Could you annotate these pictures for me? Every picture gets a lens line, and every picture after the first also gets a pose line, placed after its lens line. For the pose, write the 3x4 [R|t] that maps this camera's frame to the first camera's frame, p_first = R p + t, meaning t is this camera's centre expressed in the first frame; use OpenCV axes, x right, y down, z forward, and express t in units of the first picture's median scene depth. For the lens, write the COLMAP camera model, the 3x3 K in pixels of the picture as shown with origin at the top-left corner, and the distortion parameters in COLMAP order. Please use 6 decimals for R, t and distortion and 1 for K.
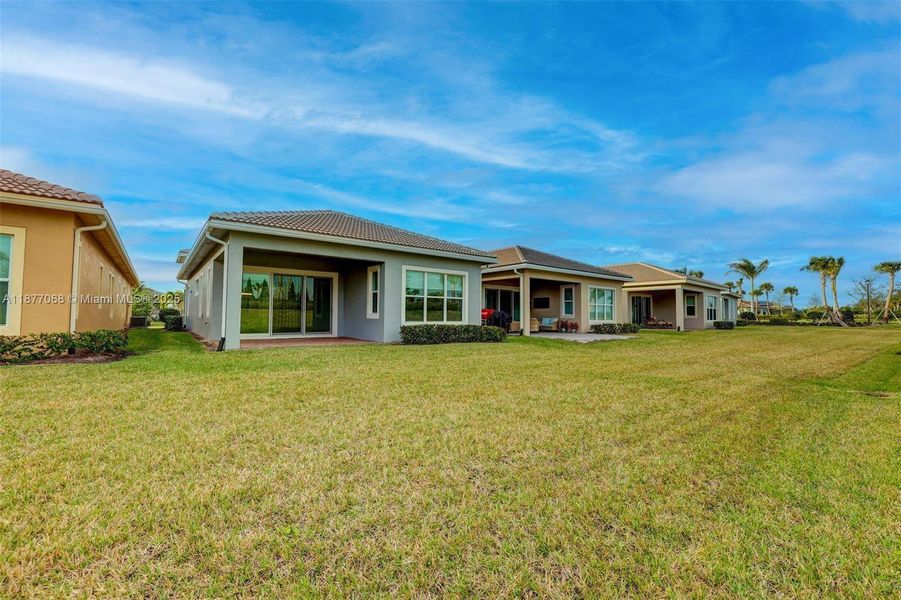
lens RADIAL K [[380.1, 0, 432.9], [0, 380.1, 303.6], [0, 0, 1]] dist [0.002447, 0.000110]
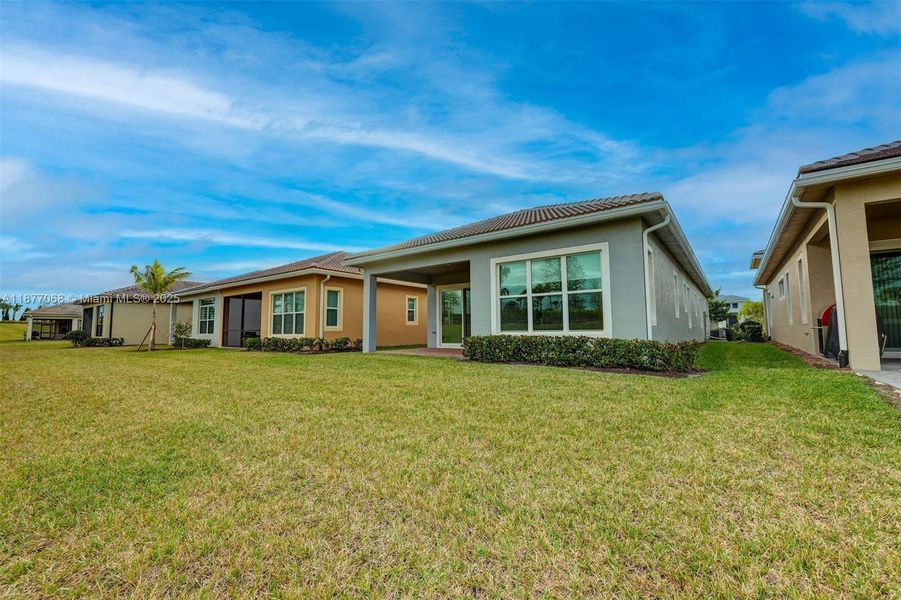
lens RADIAL K [[380.1, 0, 432.5], [0, 380.1, 300.5], [0, 0, 1]] dist [0.002447, 0.000110]
pose [[0.269224, -0.082787, -0.959513, 0.552927], [0.049490, 0.996171, -0.072064, 0.029636], [0.961805, -0.028084, 0.272291, 0.595848]]
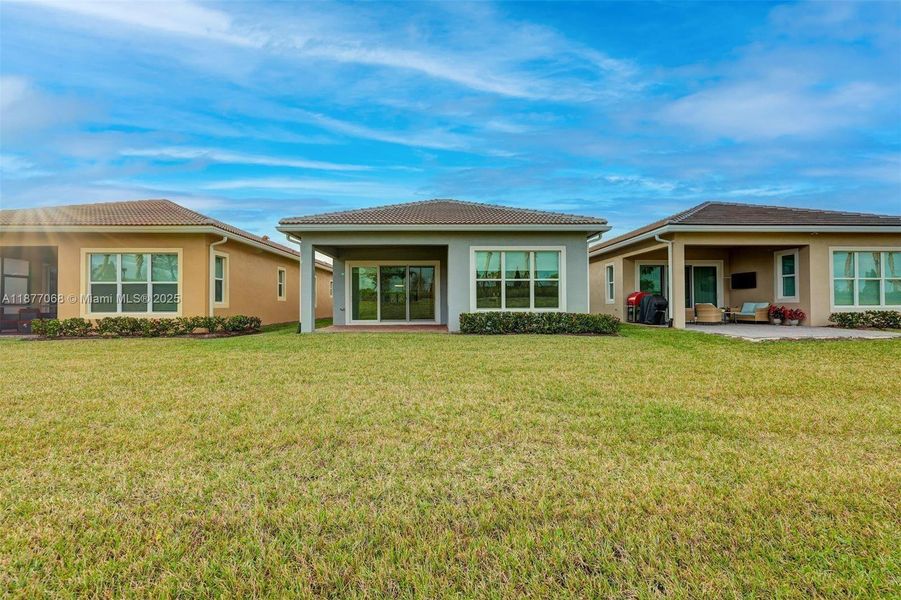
lens RADIAL K [[380.1, 0, 448.3], [0, 380.1, 297.2], [0, 0, 1]] dist [0.002447, 0.000110]
pose [[0.817794, -0.021656, -0.575104, 0.347231], [0.031166, 0.999492, 0.006681, 0.010558], [0.574667, -0.023387, 0.818053, 0.205069]]
